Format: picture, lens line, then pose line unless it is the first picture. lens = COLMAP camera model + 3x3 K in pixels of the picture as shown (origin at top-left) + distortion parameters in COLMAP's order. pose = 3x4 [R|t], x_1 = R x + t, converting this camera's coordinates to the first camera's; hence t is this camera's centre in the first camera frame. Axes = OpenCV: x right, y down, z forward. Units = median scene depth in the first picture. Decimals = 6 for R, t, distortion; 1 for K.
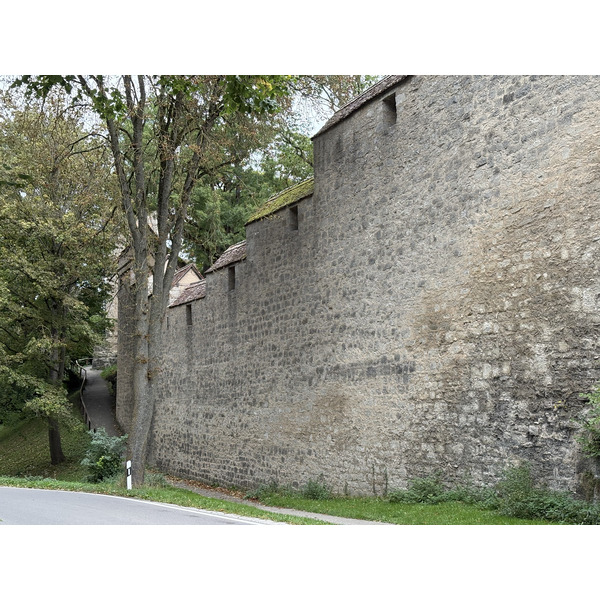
lens RADIAL K [[877.8, 0, 299.2], [0, 877.8, 294.4], [0, 0, 1]] dist [0.101104, 0.000000]
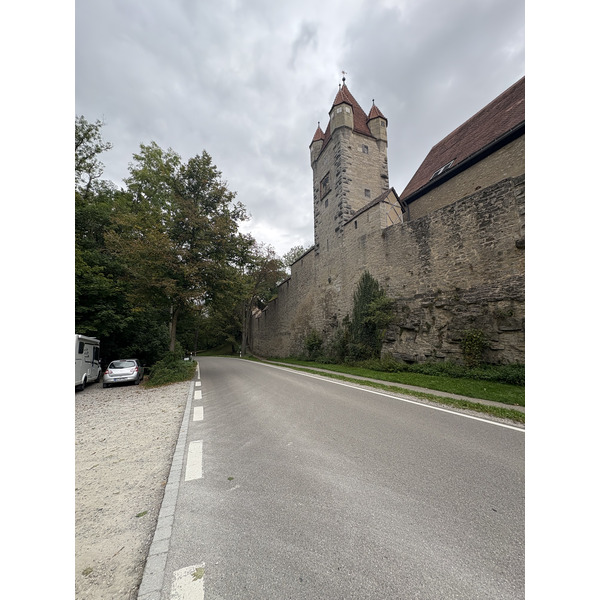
lens RADIAL K [[239.0, 0, 298.7], [0, 239.0, 299.8], [0, 0, 1]] dist [0.002101, 0.000666]
pose [[0.998721, -0.020559, -0.046202, 0.209300], [0.019280, 0.999423, -0.027964, -0.065965], [0.046750, 0.027037, 0.998541, -0.370503]]
